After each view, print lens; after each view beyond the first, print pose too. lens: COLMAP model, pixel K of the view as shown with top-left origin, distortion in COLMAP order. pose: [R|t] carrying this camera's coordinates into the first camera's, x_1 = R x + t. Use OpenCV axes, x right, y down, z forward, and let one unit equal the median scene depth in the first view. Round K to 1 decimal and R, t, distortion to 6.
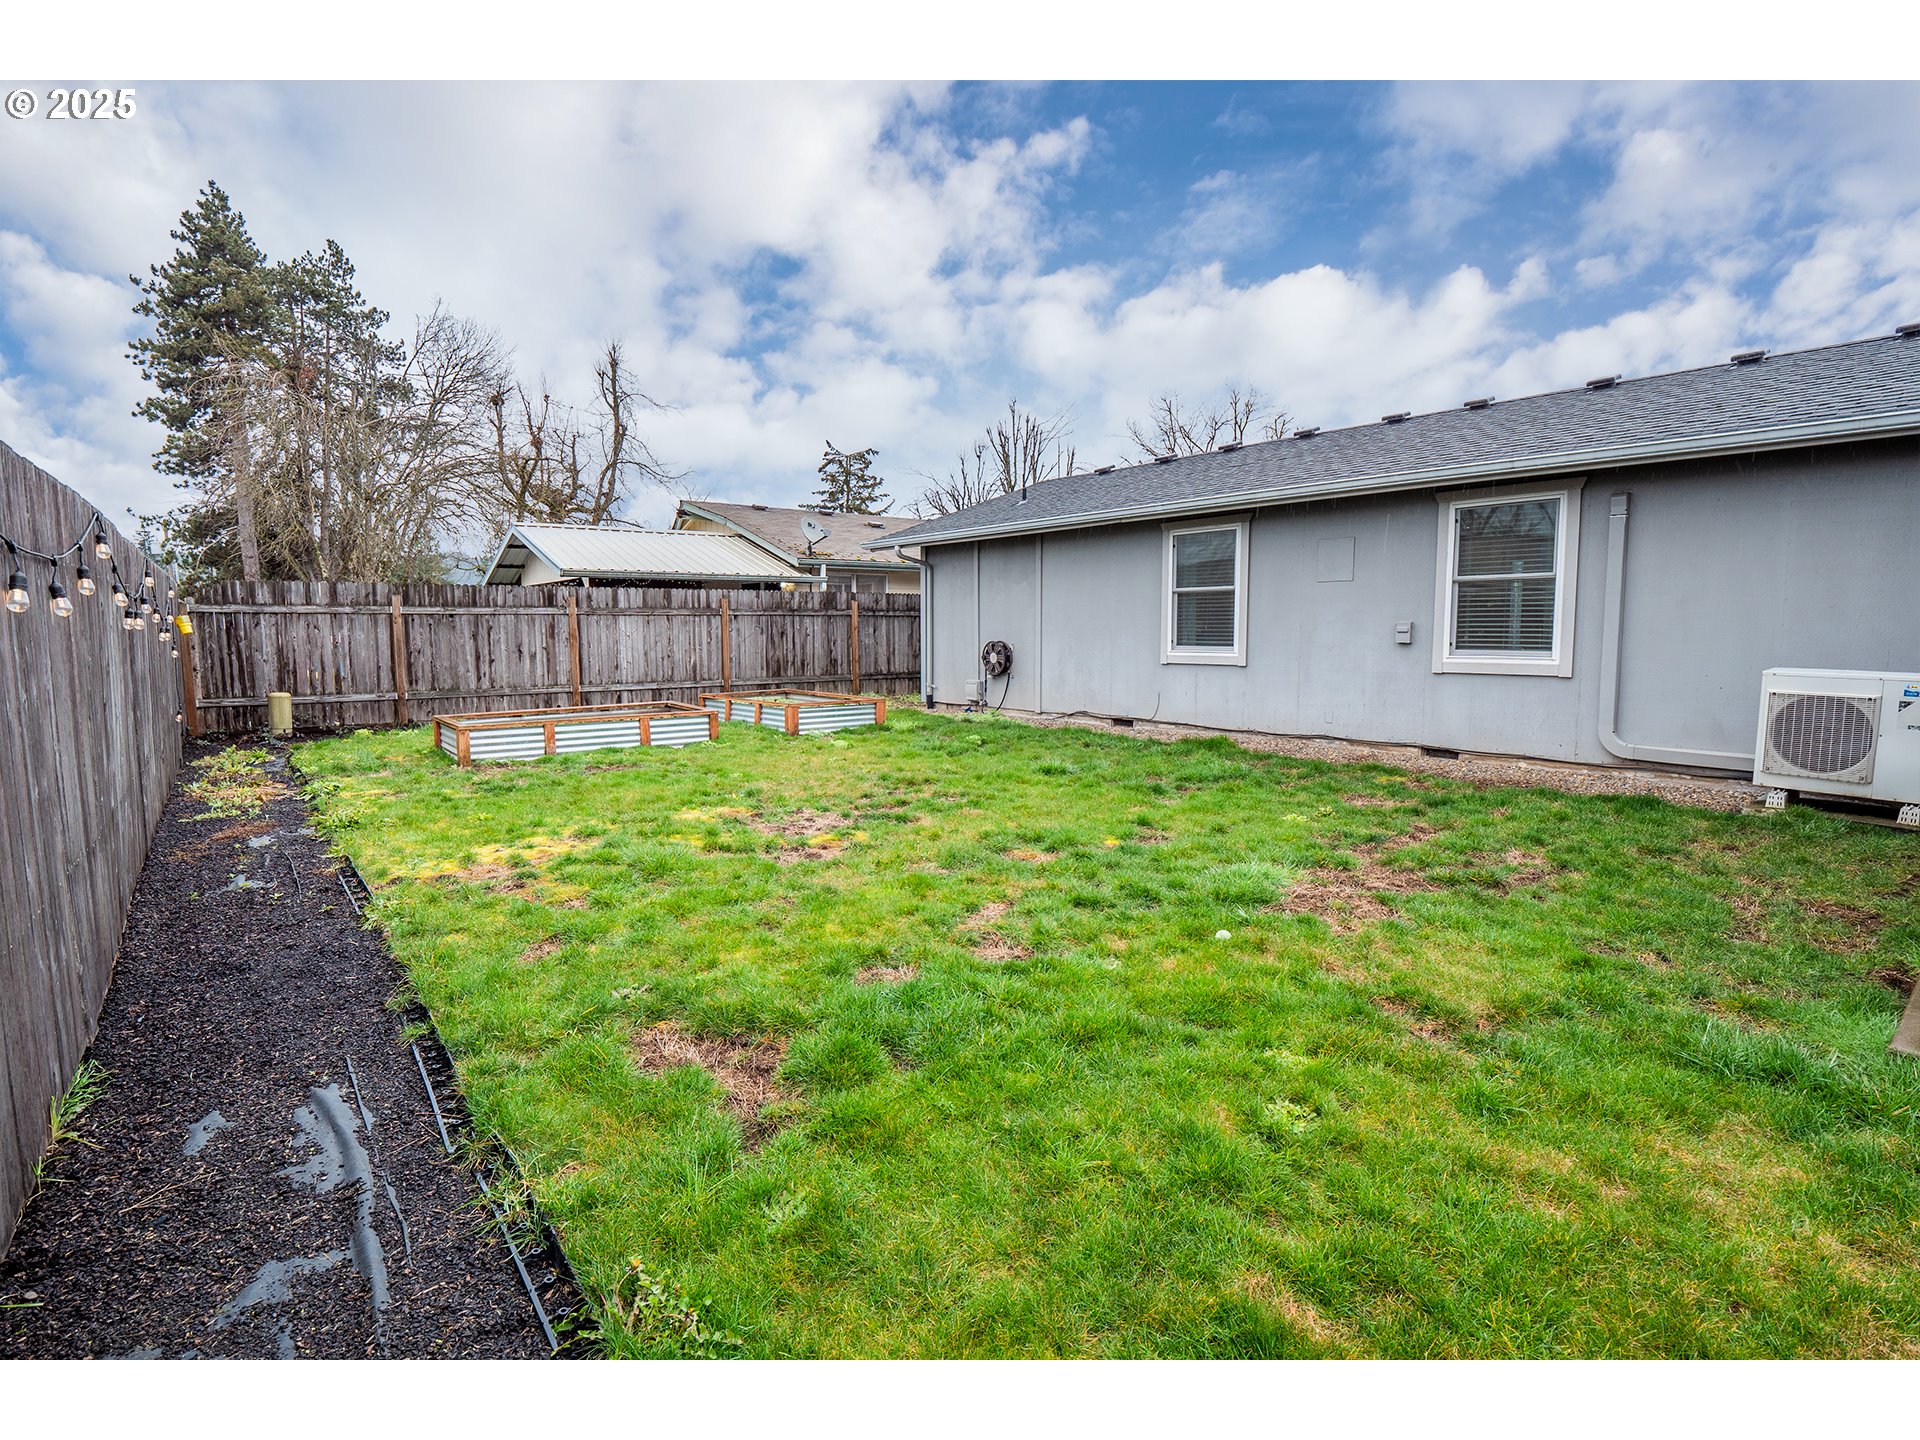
lens RADIAL K [[934.3, 0, 941.9], [0, 934.3, 711.2], [0, 0, 1]] dist [-0.007274, -0.001593]
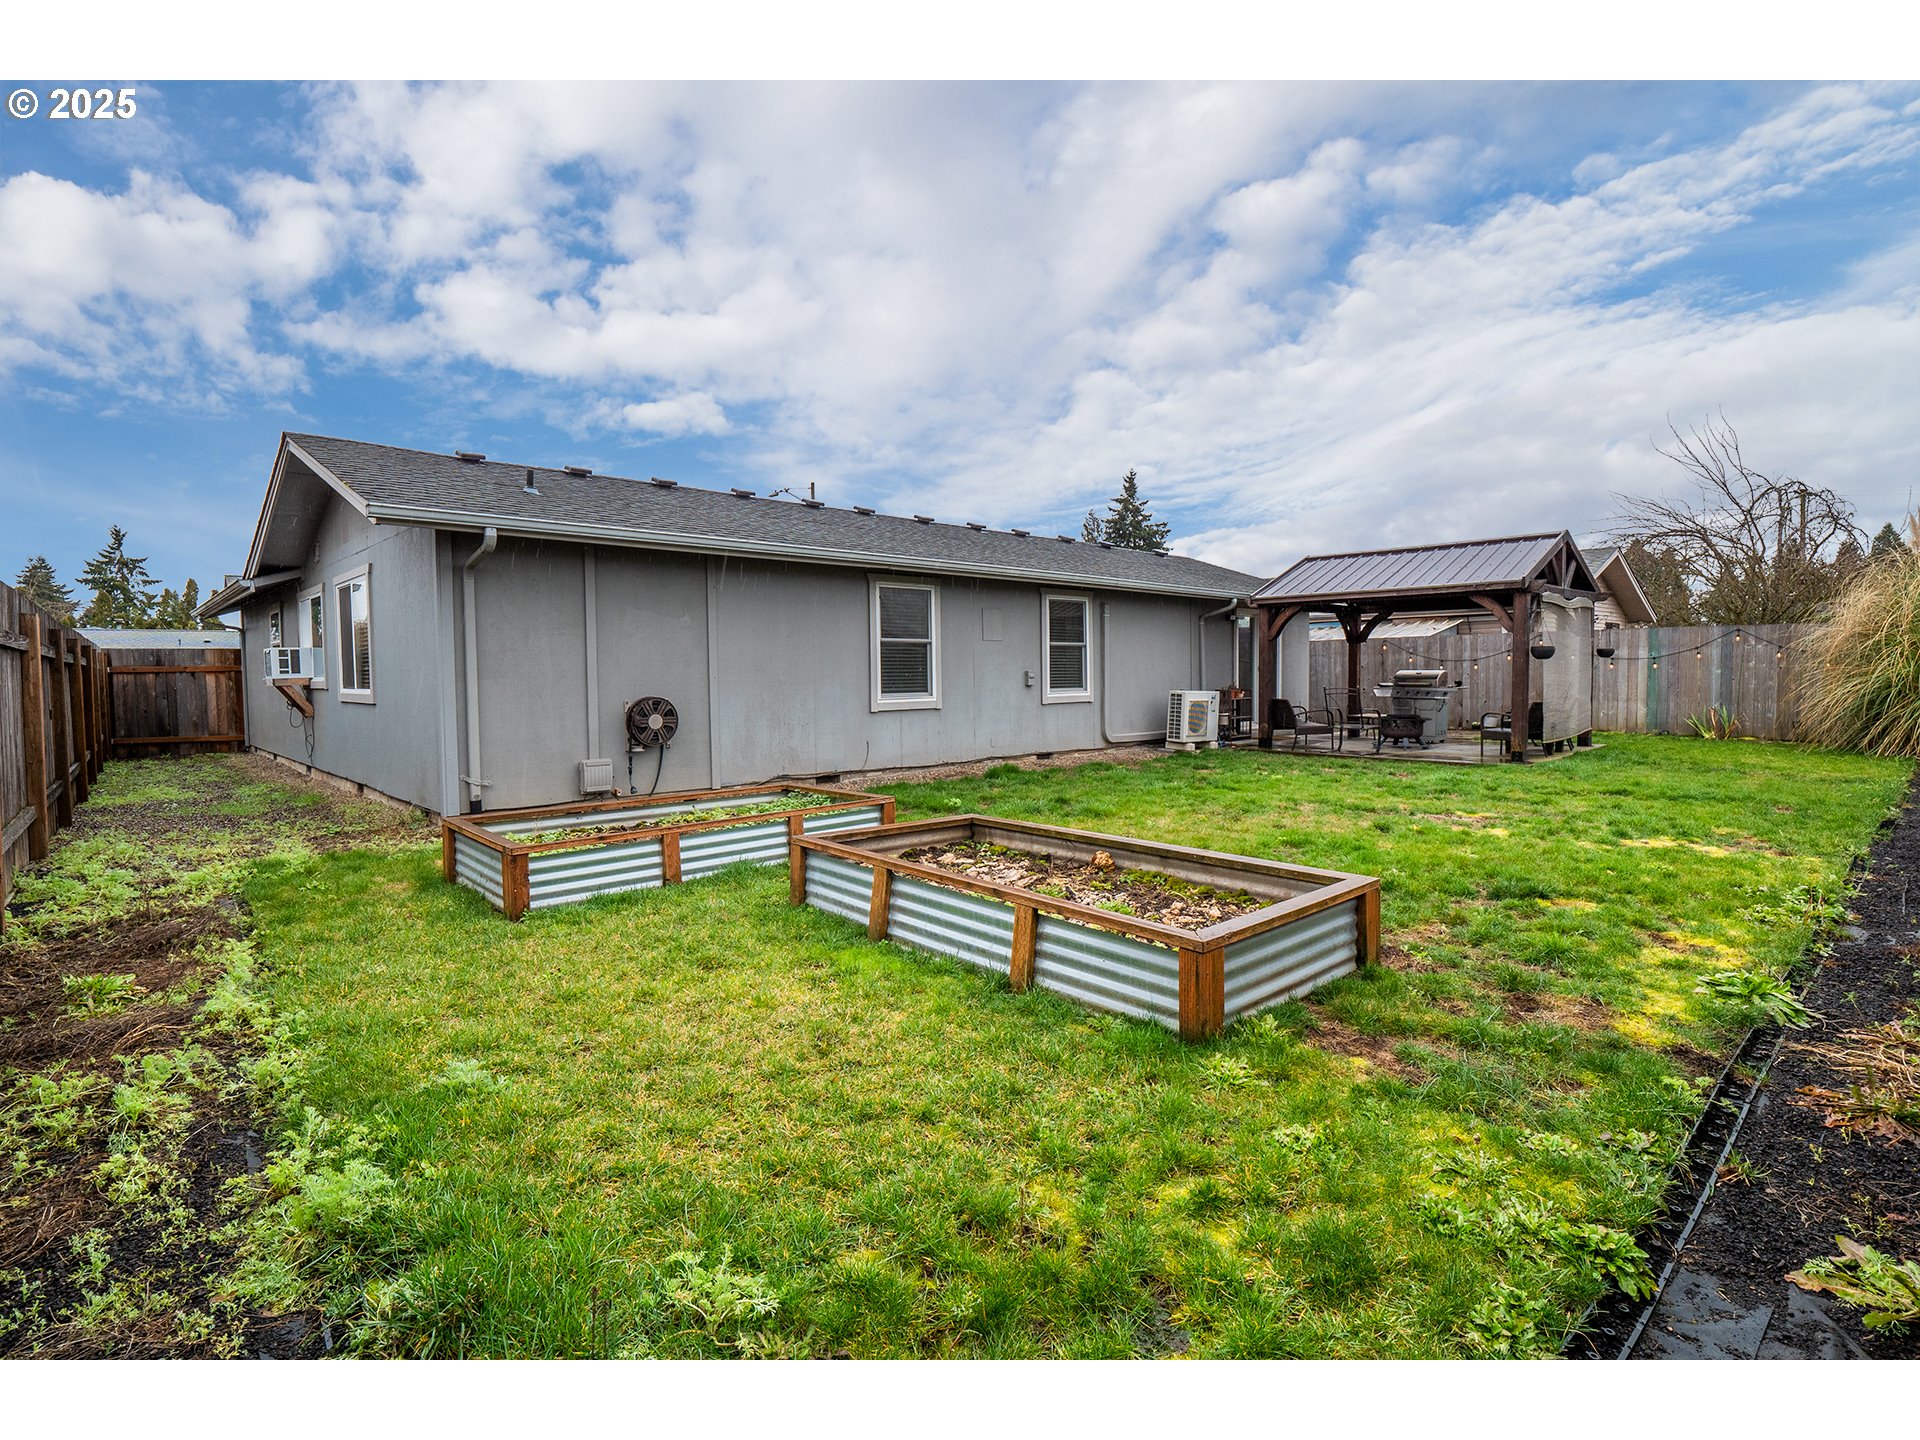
lens RADIAL K [[934.3, 0, 941.9], [0, 934.3, 711.2], [0, 0, 1]] dist [-0.007274, -0.001593]
pose [[-0.083927, -0.034887, 0.995861, -0.803129], [0.099594, 0.994089, 0.043219, -0.091294], [-0.991482, 0.102809, -0.079957, 1.046890]]
